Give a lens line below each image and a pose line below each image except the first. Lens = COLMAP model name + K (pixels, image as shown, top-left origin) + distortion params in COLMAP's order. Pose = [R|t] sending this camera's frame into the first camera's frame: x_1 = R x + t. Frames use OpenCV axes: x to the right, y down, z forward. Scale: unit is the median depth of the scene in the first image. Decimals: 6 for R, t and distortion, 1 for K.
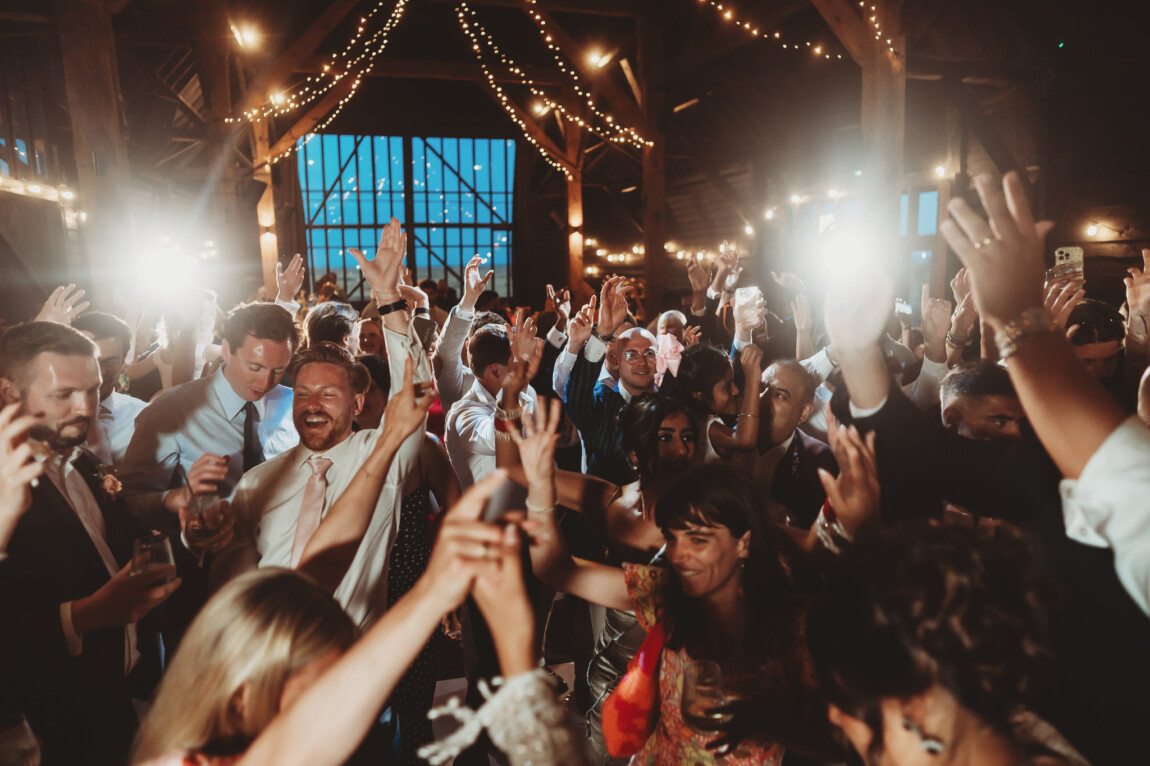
lens RADIAL K [[806.8, 0, 569.5], [0, 806.8, 358.6], [0, 0, 1]] dist [-0.044199, 0.048195]
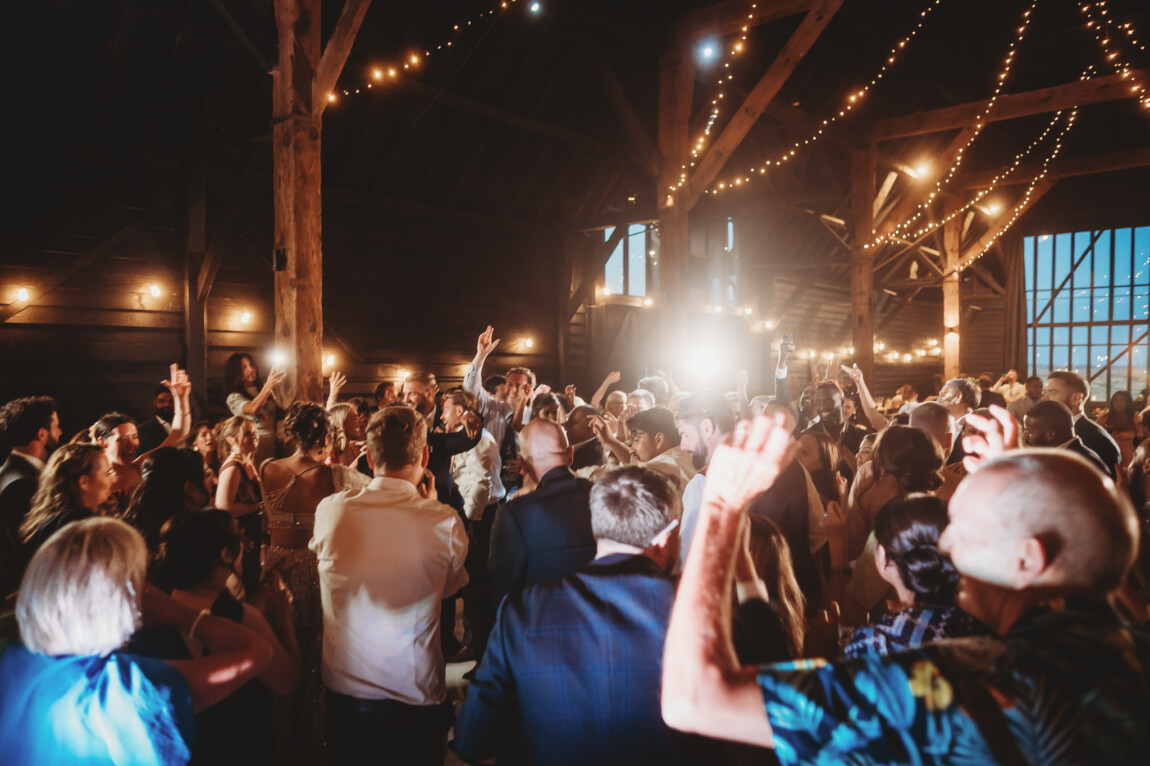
lens RADIAL K [[806.8, 0, 586.7], [0, 806.8, 379.2], [0, 0, 1]] dist [-0.044199, 0.048195]
pose [[0.552994, 0.029923, -0.832648, 0.207470], [-0.108305, 0.993457, -0.036227, 0.001459], [0.826116, 0.110213, 0.552617, -0.020006]]
